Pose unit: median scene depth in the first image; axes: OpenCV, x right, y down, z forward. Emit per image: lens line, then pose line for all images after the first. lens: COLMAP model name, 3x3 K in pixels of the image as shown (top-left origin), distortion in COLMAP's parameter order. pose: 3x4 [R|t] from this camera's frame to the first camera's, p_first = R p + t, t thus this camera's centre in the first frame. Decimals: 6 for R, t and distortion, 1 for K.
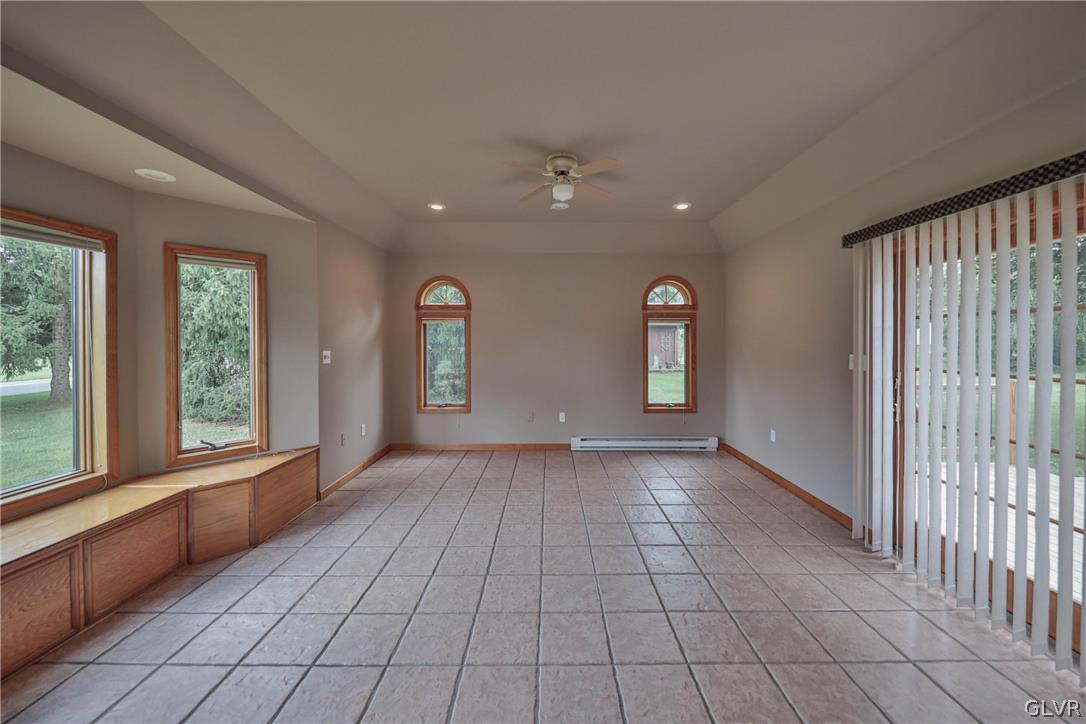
lens RADIAL K [[370.2, 0, 552.0], [0, 370.2, 337.5], [0, 0, 1]] dist [-0.000368, -0.002216]
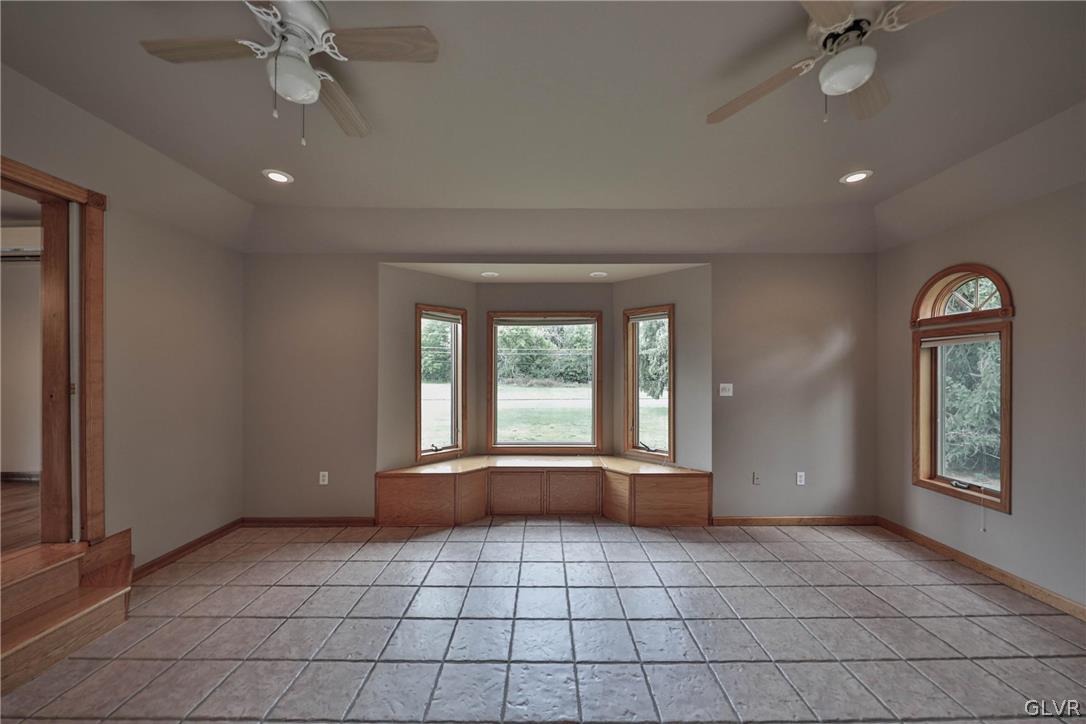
lens RADIAL K [[370.2, 0, 541.9], [0, 370.2, 361.4], [0, 0, 1]] dist [-0.000368, -0.002216]
pose [[0.023575, -0.022960, -0.999458, 0.457112], [0.007497, 0.999712, -0.022789, -0.006455], [0.999694, -0.006956, 0.023740, 0.530318]]
